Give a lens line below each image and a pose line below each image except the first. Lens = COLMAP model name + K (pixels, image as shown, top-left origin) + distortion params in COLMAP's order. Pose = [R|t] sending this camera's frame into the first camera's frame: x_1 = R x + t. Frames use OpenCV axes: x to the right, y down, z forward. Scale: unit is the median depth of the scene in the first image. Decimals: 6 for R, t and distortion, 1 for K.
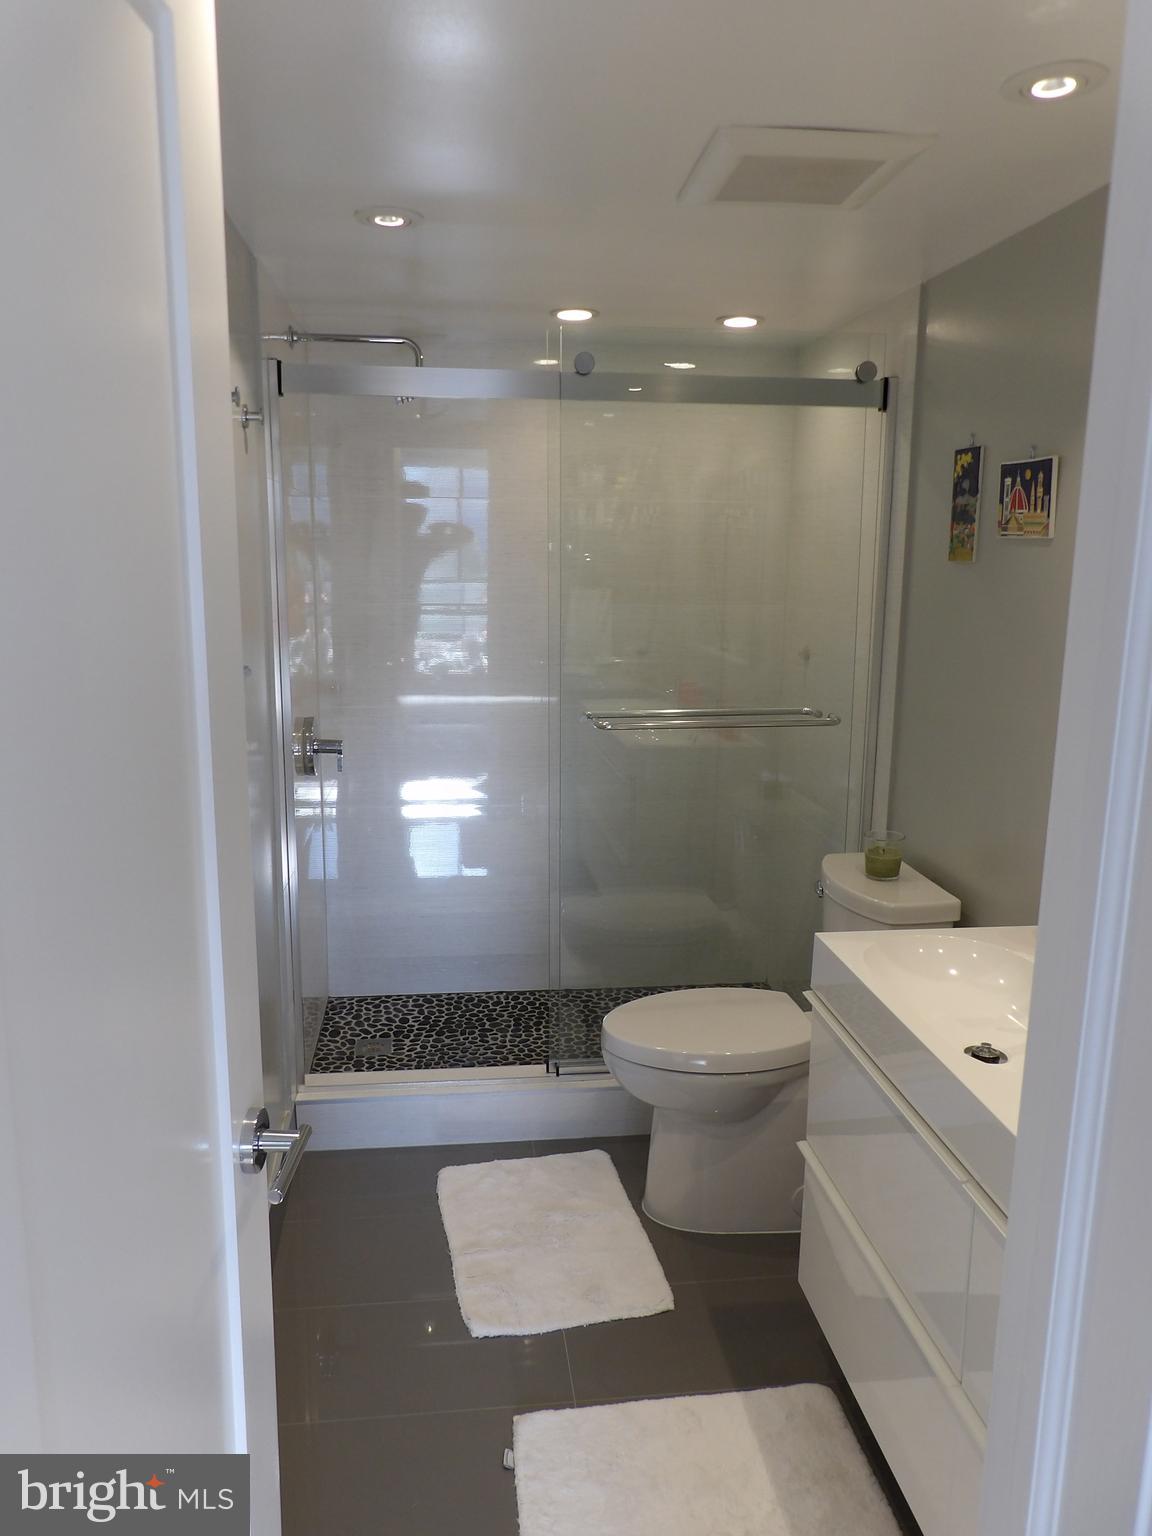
lens RADIAL K [[1097.1, 0, 567.5], [0, 1097.1, 763.9], [0, 0, 1]] dist [-0.037303, 0.044680]
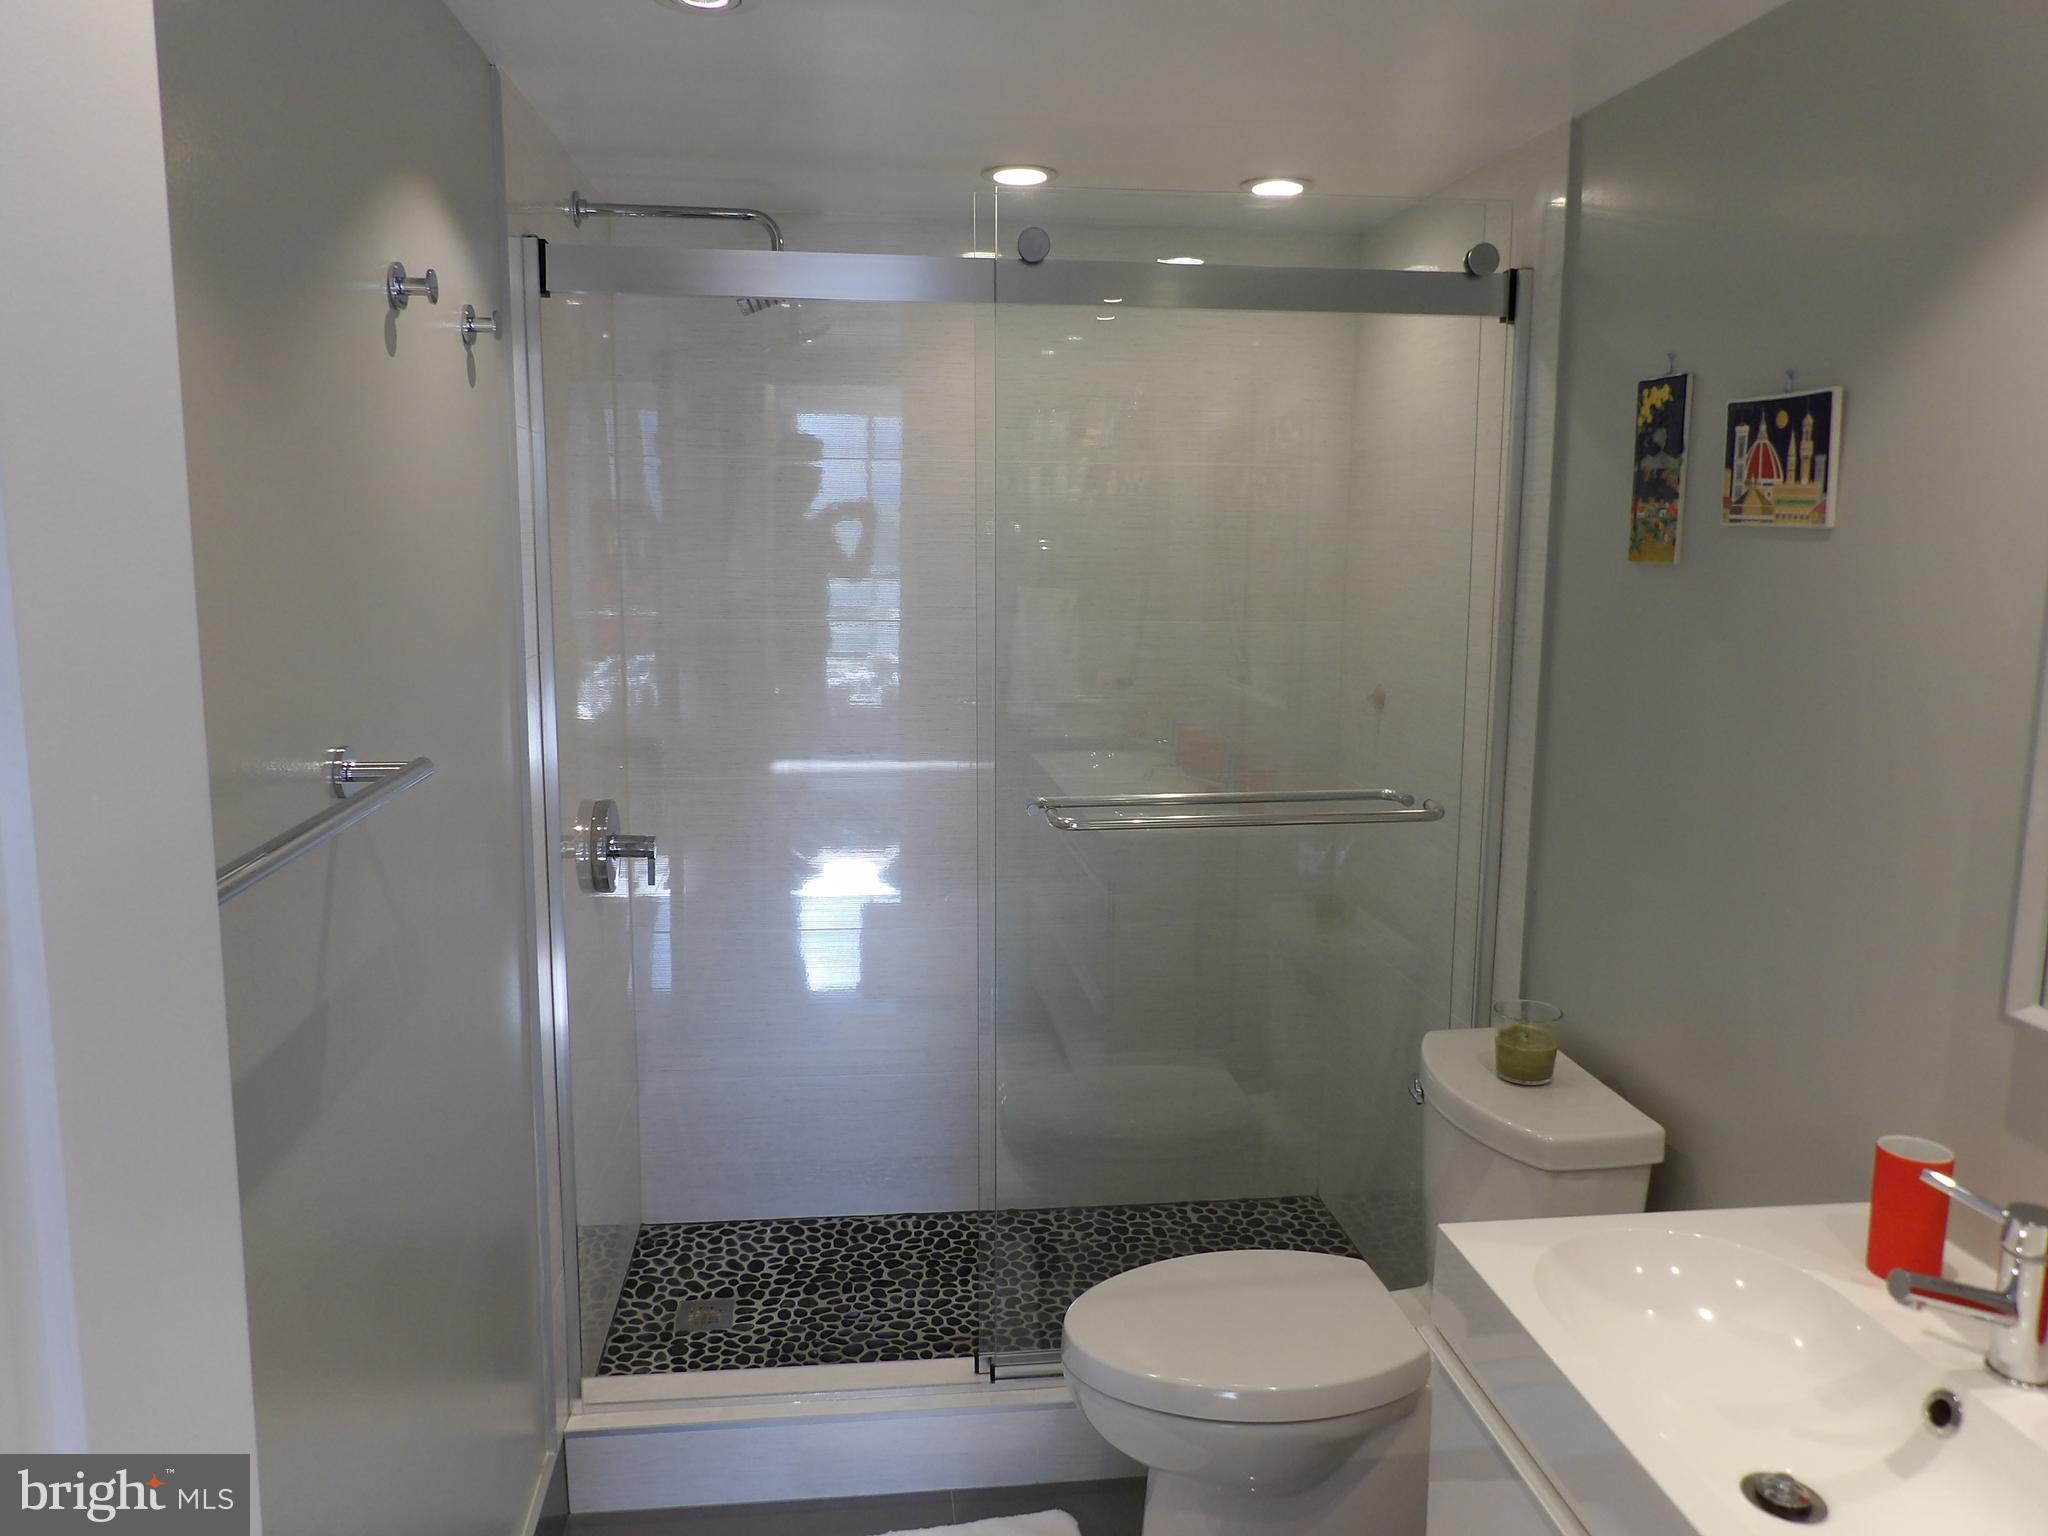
lens RADIAL K [[1462.8, 0, 1022.5], [0, 1462.8, 748.5], [0, 0, 1]] dist [-0.037303, 0.044680]
pose [[0.999999, 0.000035, 0.001438, 0.006315], [0.000026, 0.999126, -0.041799, -0.036520], [-0.001439, 0.041799, 0.999125, 0.148590]]
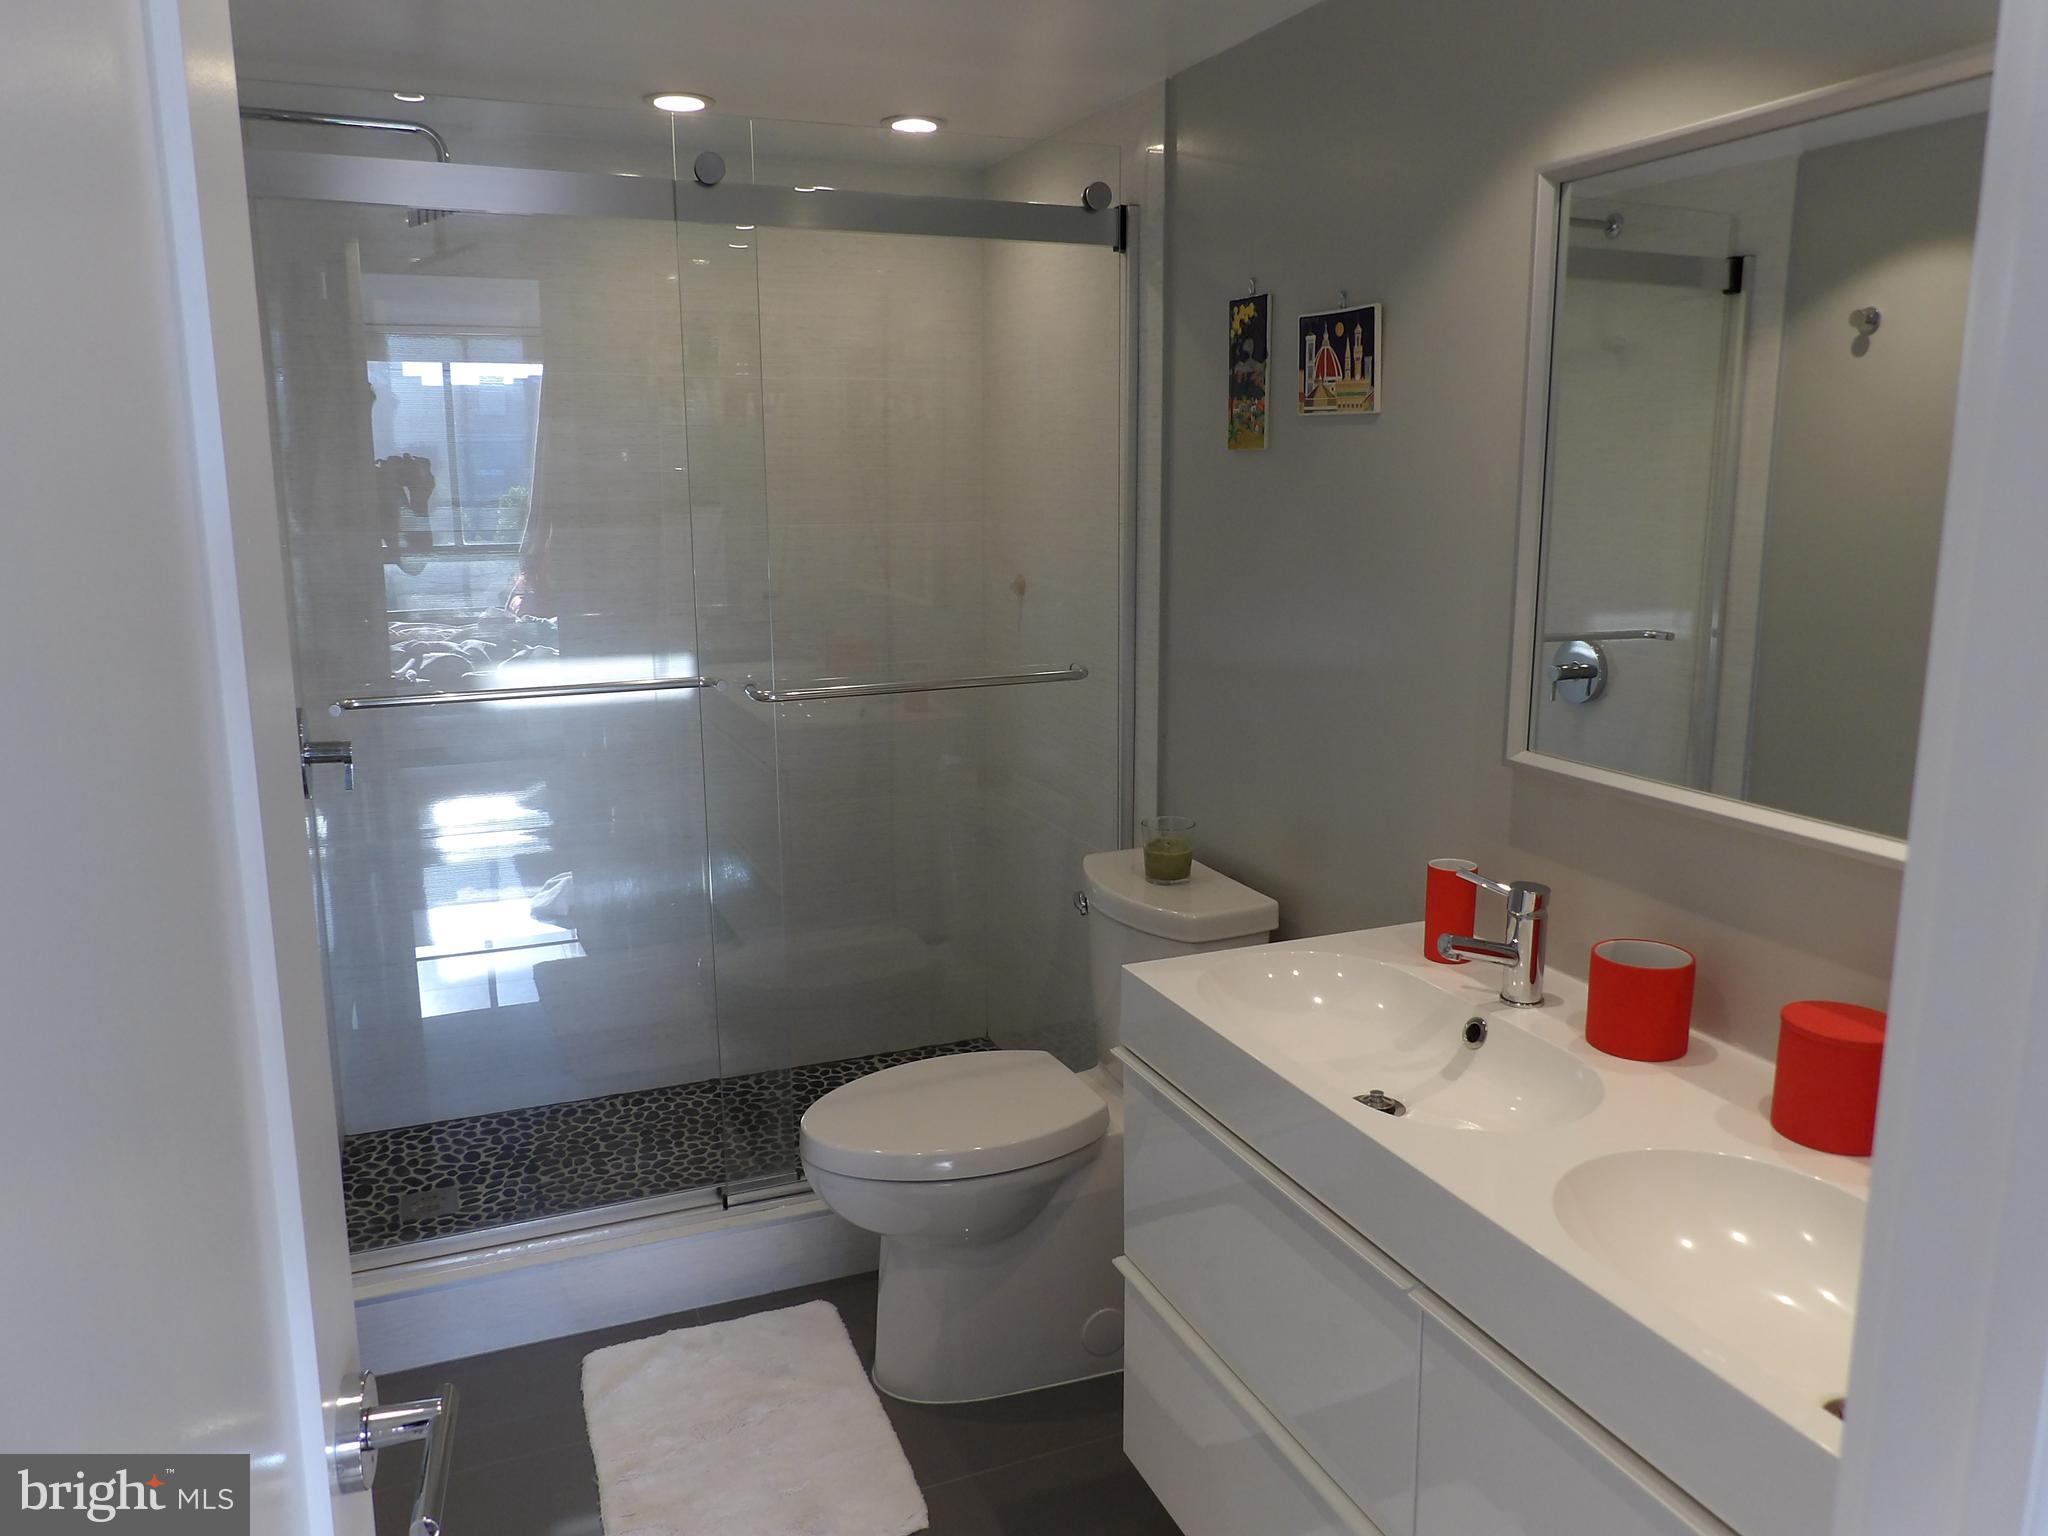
lens RADIAL K [[1461.3, 0, 1031.2], [0, 1461.3, 750.4], [0, 0, 1]] dist [-0.044642, 0.053876]
pose [[0.961329, -0.063910, 0.267885, -0.047416], [0.063965, 0.997916, 0.008532, 0.001917], [-0.267872, 0.008933, 0.963413, 0.060776]]
